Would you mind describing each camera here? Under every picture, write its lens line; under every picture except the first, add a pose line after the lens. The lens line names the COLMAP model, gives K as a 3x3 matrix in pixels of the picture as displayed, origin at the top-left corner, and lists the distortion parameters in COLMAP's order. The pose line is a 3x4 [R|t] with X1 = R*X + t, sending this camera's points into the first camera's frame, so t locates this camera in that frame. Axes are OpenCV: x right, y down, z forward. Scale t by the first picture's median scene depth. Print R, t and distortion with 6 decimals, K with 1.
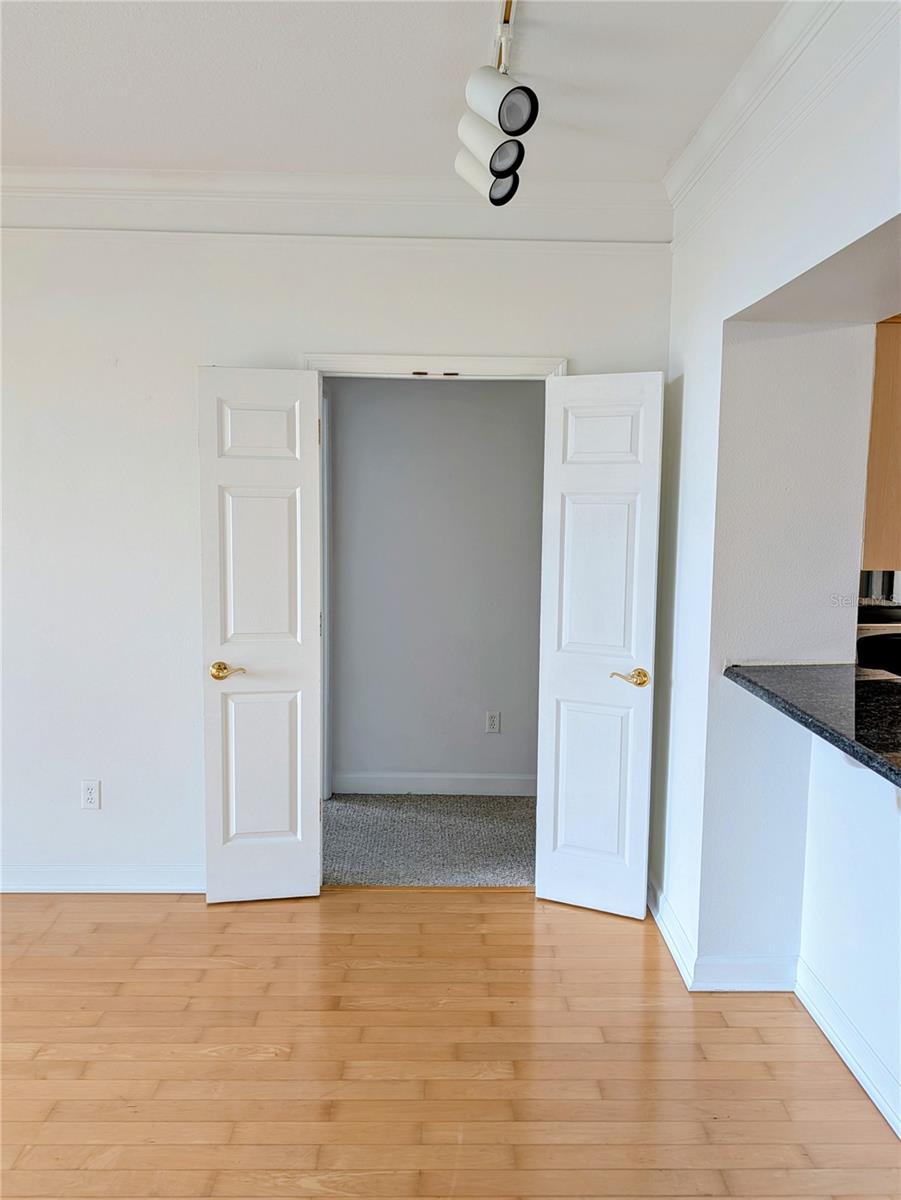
lens RADIAL K [[913.4, 0, 461.6], [0, 913.4, 591.2], [0, 0, 1]] dist [0.006987, 0.002901]
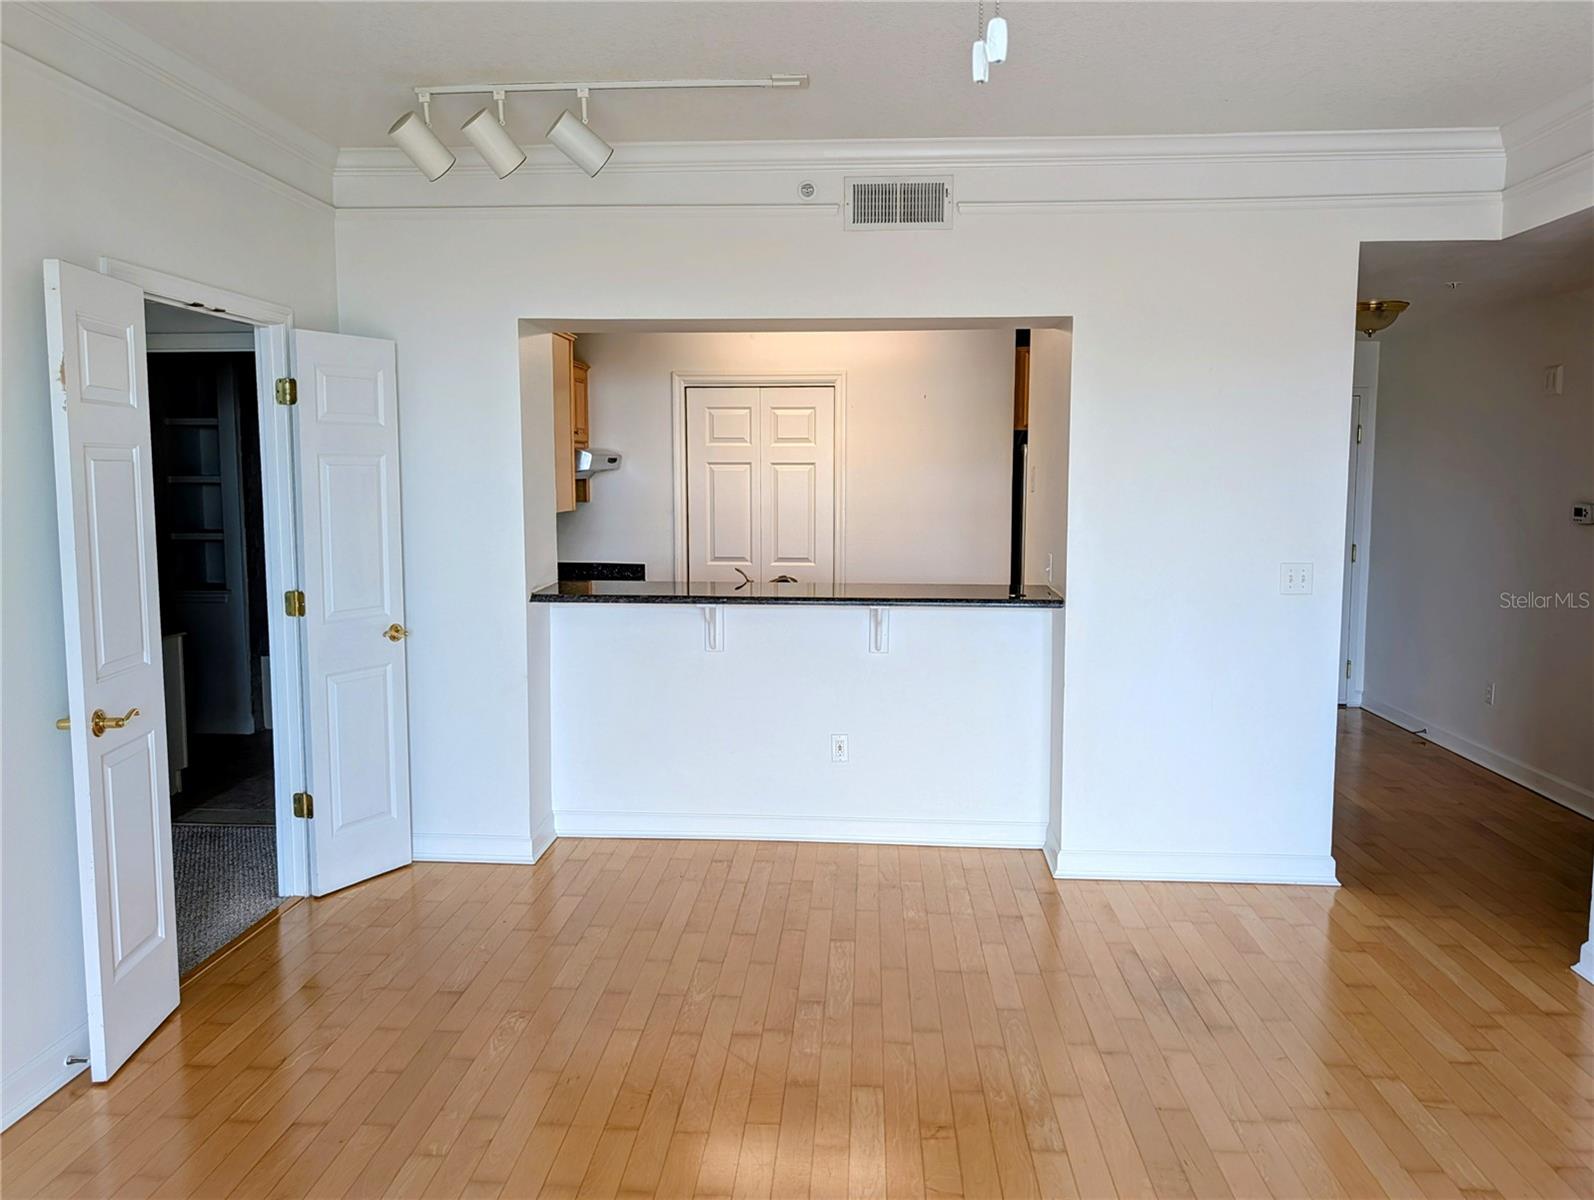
lens RADIAL K [[1175.1, 0, 788.2], [0, 1175.1, 589.0], [0, 0, 1]] dist [0.045674, -0.042583]
pose [[0.092297, -0.115670, 0.988990, -1.070928], [0.106471, 0.988682, 0.105698, -0.047363], [-0.990023, 0.095543, 0.103568, 0.407667]]
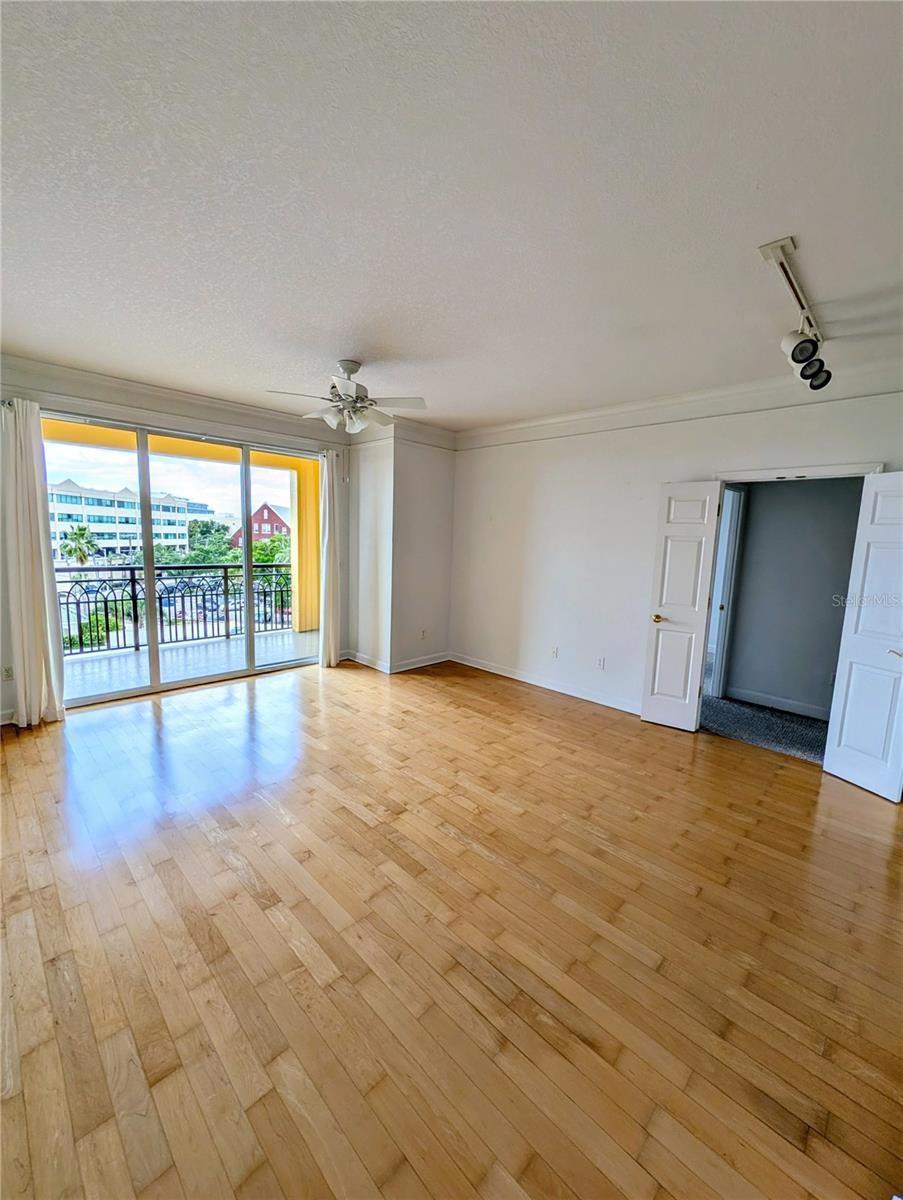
lens RADIAL K [[464.9, 0, 451.8], [0, 464.9, 608.1], [0, 0, 1]] dist [-0.000480, 0.000377]
pose [[0.694169, 0.119316, -0.709854, 0.196498], [-0.097933, 0.992651, 0.071081, 0.029842], [0.713118, 0.020176, 0.700753, -0.167306]]
